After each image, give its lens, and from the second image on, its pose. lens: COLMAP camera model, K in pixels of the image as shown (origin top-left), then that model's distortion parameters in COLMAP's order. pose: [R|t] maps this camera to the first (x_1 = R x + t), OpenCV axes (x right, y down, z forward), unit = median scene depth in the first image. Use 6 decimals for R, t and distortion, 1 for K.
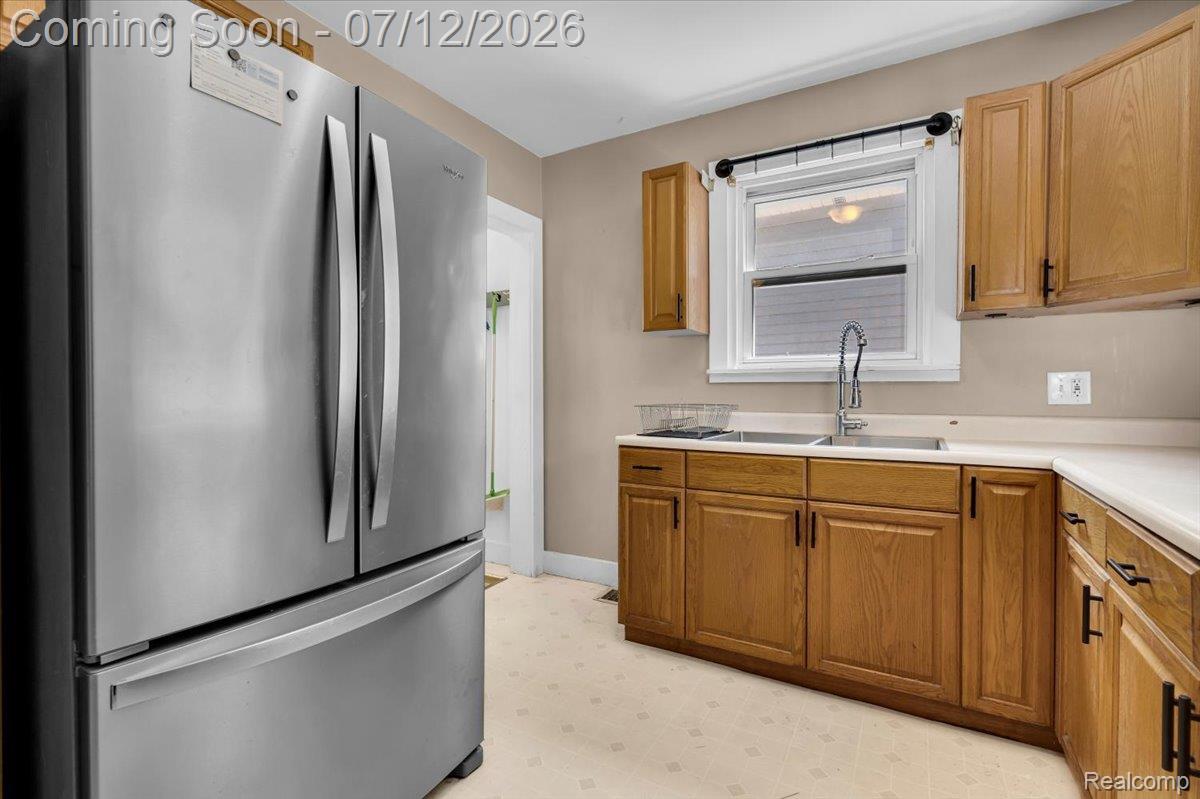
lens RADIAL K [[555.1, 0, 600.0], [0, 555.1, 399.5], [0, 0, 1]] dist [0.001048, 0.000278]
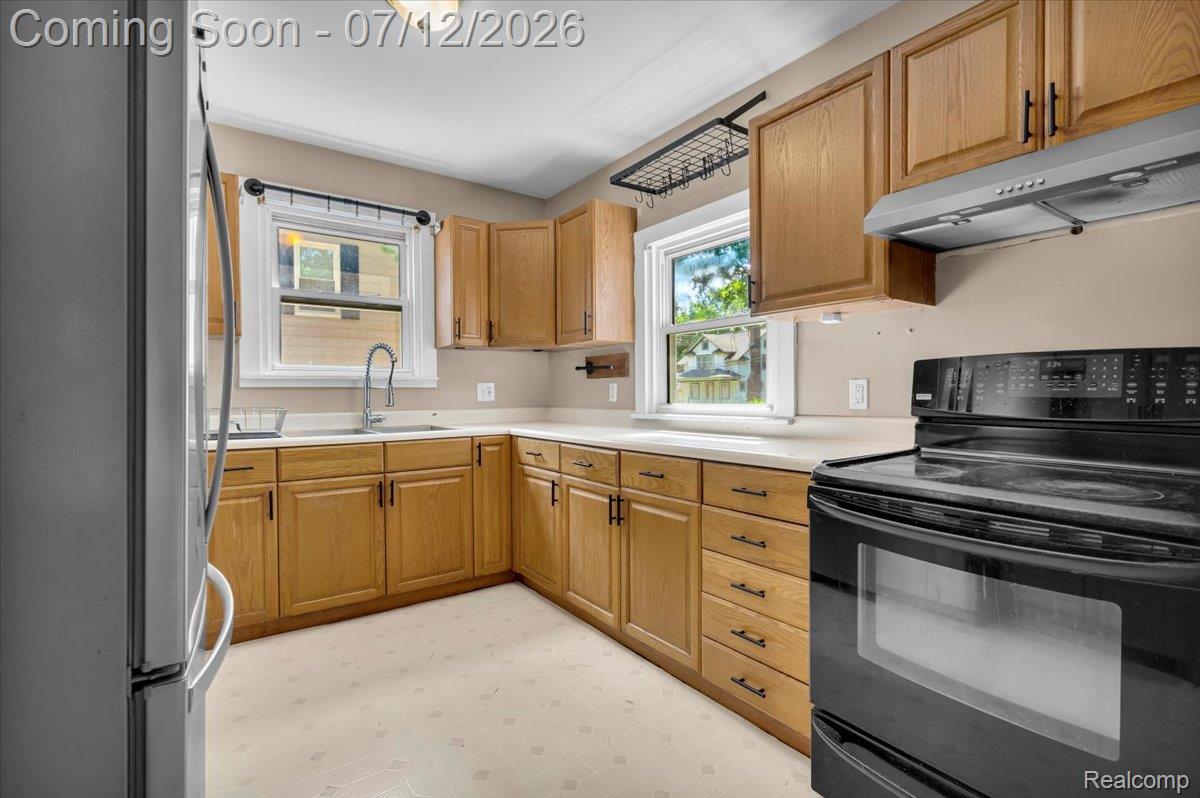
lens RADIAL K [[555.1, 0, 600.0], [0, 555.1, 399.0], [0, 0, 1]] dist [0.001048, 0.000278]
pose [[0.396365, -0.011831, 0.918017, -0.649930], [0.020199, 0.999787, 0.004164, 0.001945], [-0.917871, 0.016892, 0.396520, -0.039674]]
